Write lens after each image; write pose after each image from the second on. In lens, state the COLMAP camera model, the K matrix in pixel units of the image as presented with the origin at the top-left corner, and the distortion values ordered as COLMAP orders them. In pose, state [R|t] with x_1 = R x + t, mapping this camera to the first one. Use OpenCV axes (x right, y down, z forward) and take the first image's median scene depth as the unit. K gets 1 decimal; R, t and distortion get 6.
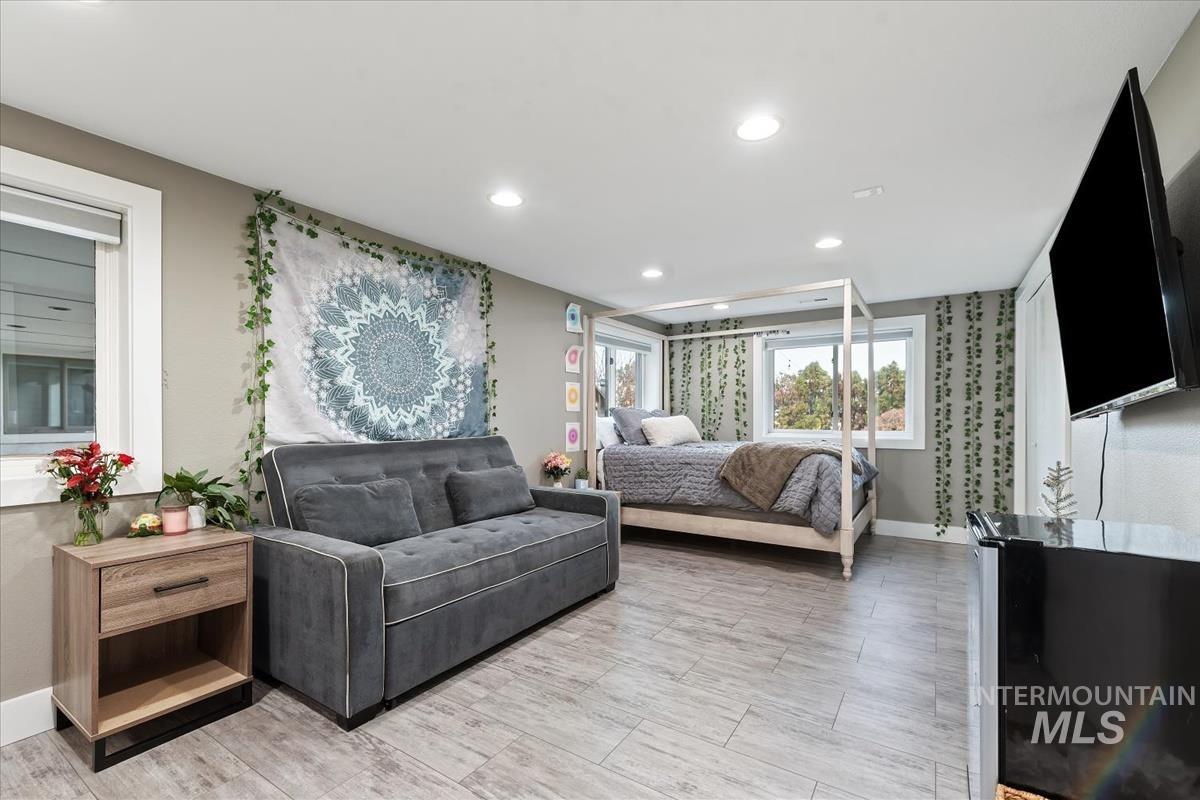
lens RADIAL K [[515.7, 0, 600.6], [0, 515.7, 411.4], [0, 0, 1]] dist [0.000652, 0.000181]
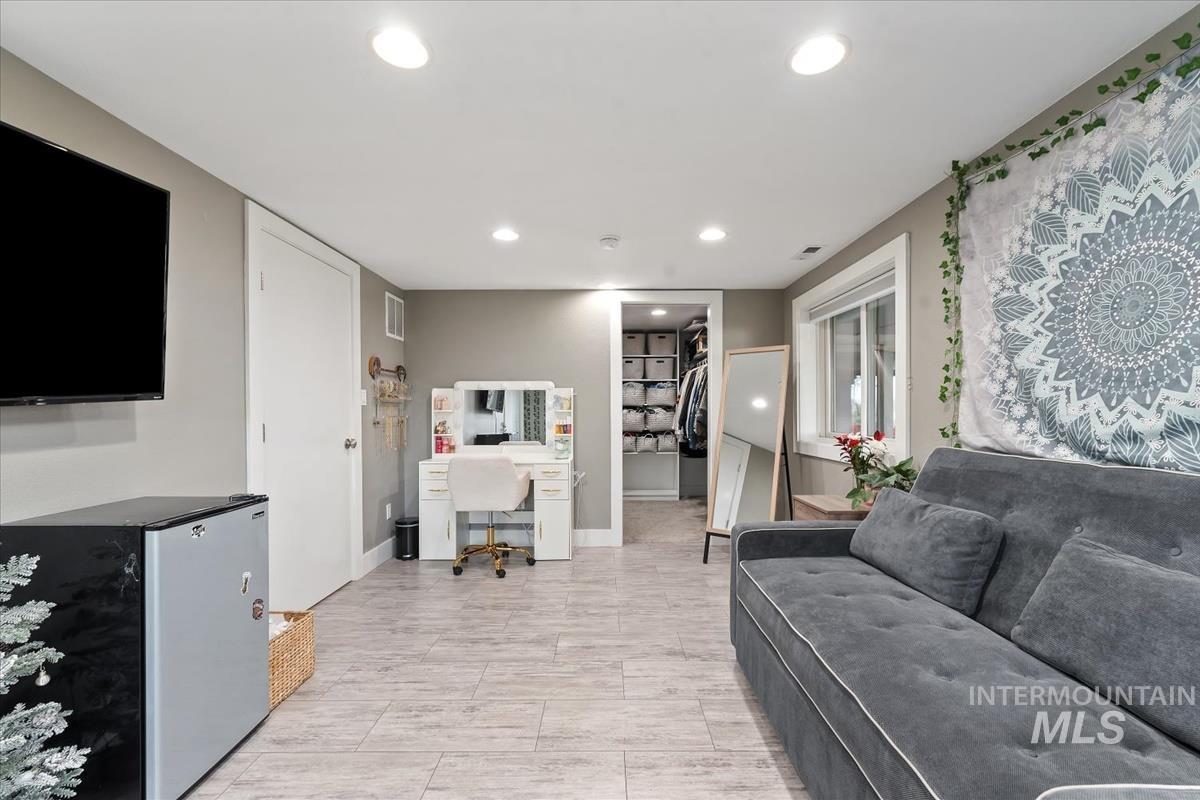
lens RADIAL K [[515.7, 0, 598.2], [0, 515.7, 406.2], [0, 0, 1]] dist [0.000652, 0.000181]
pose [[-0.845117, -0.010716, -0.534473, 0.319042], [0.001746, 0.999738, -0.022805, 0.012203], [0.534578, -0.020206, -0.844878, 1.224031]]
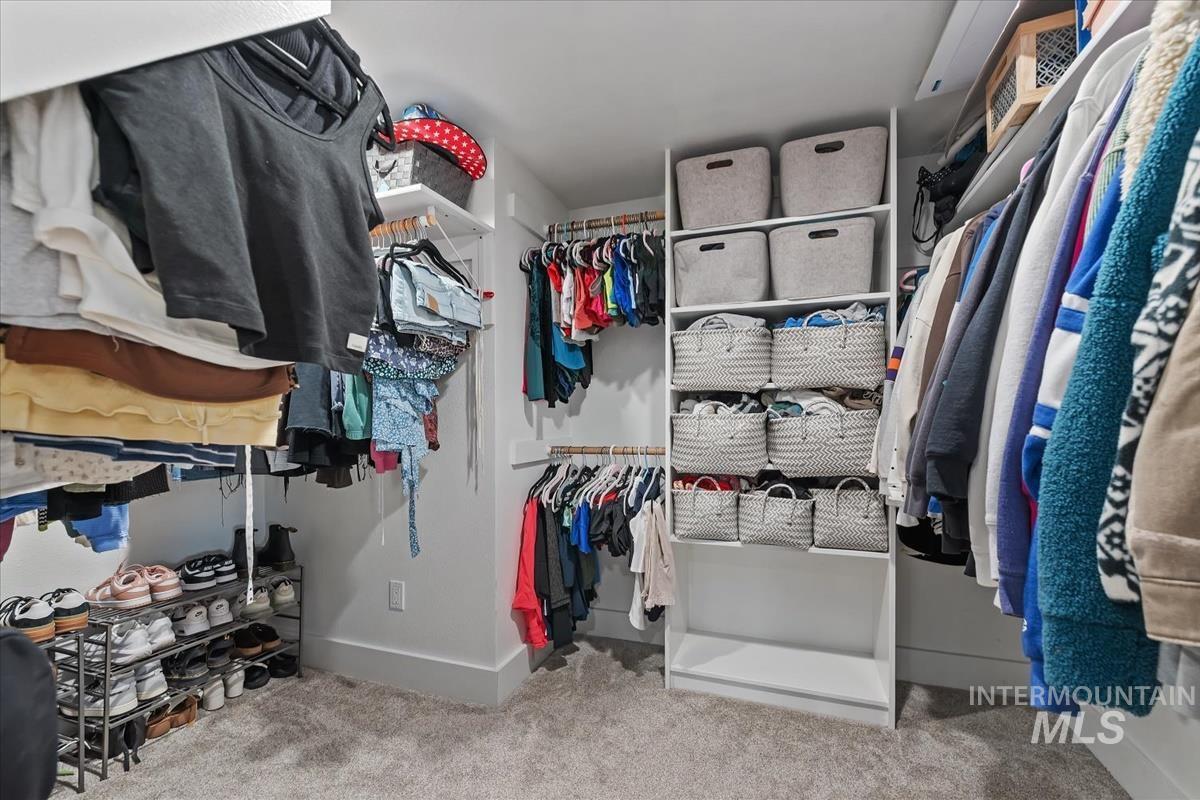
lens RADIAL K [[515.7, 0, 609.1], [0, 515.7, 406.0], [0, 0, 1]] dist [0.000652, 0.000181]
pose [[-0.974479, 0.003143, -0.224457, -0.026917], [0.002714, 0.999994, 0.002221, 0.001226], [0.224463, 0.001555, -0.974481, 0.823665]]
